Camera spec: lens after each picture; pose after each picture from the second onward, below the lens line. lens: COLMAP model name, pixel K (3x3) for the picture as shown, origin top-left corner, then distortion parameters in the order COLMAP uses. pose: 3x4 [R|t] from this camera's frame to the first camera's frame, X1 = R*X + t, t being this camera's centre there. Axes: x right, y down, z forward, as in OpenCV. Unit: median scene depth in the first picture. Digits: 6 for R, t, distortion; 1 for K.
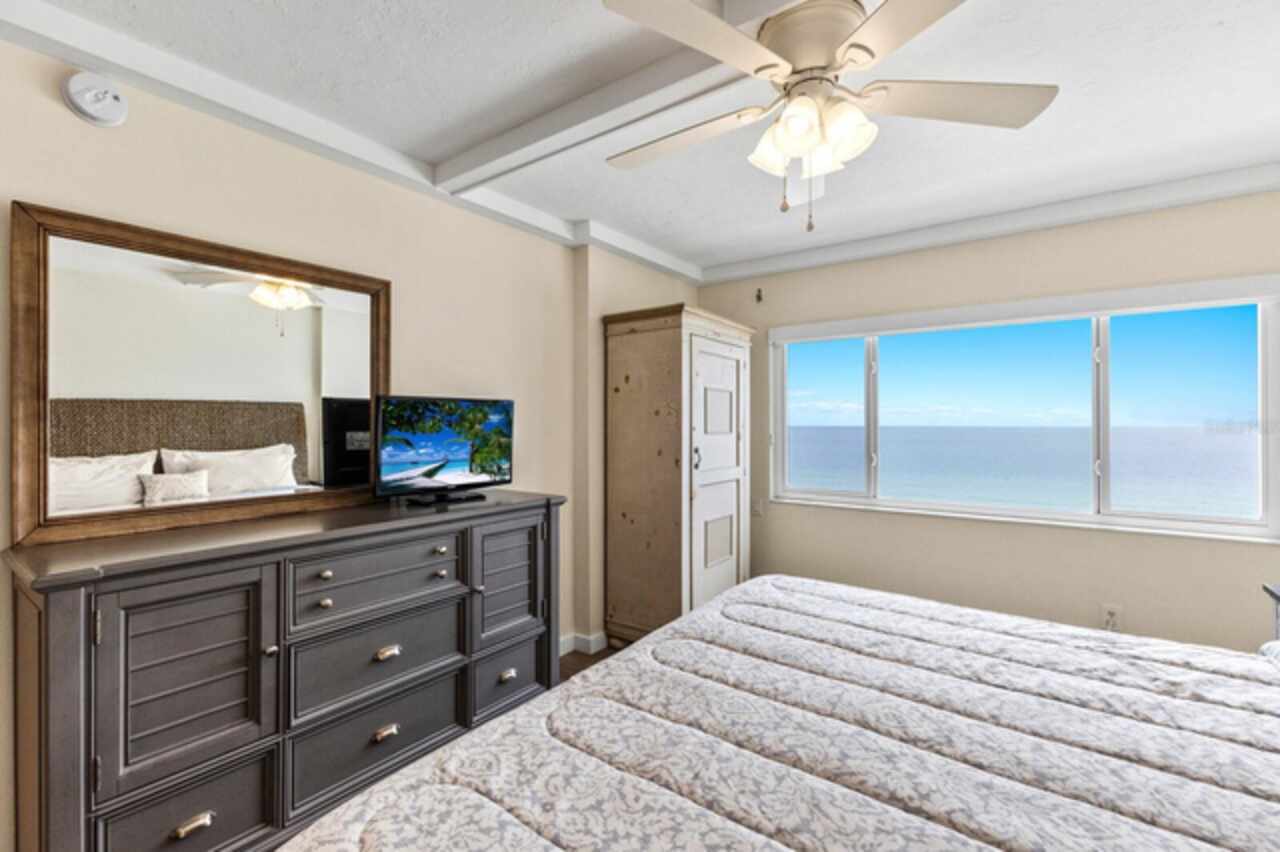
lens RADIAL K [[555.9, 0, 640.0], [0, 555.9, 426.0], [0, 0, 1]] dist [0.000945, 0.000162]
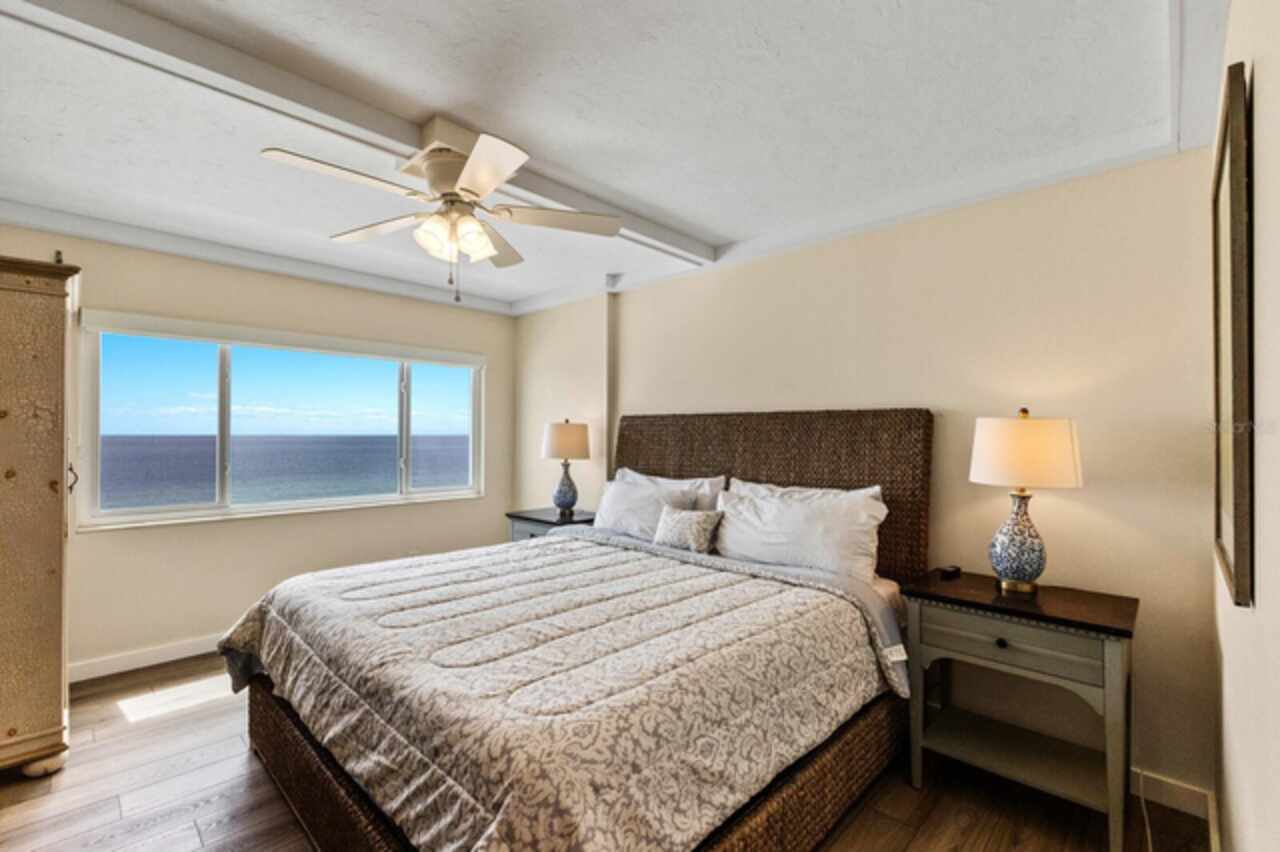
lens RADIAL K [[555.9, 0, 640.0], [0, 555.9, 426.0], [0, 0, 1]] dist [0.000945, 0.000162]
pose [[0.142969, 0.019189, 0.989541, -1.243067], [-0.001090, 0.999814, -0.019231, 0.005772], [-0.989727, 0.001671, 0.142963, 0.364125]]
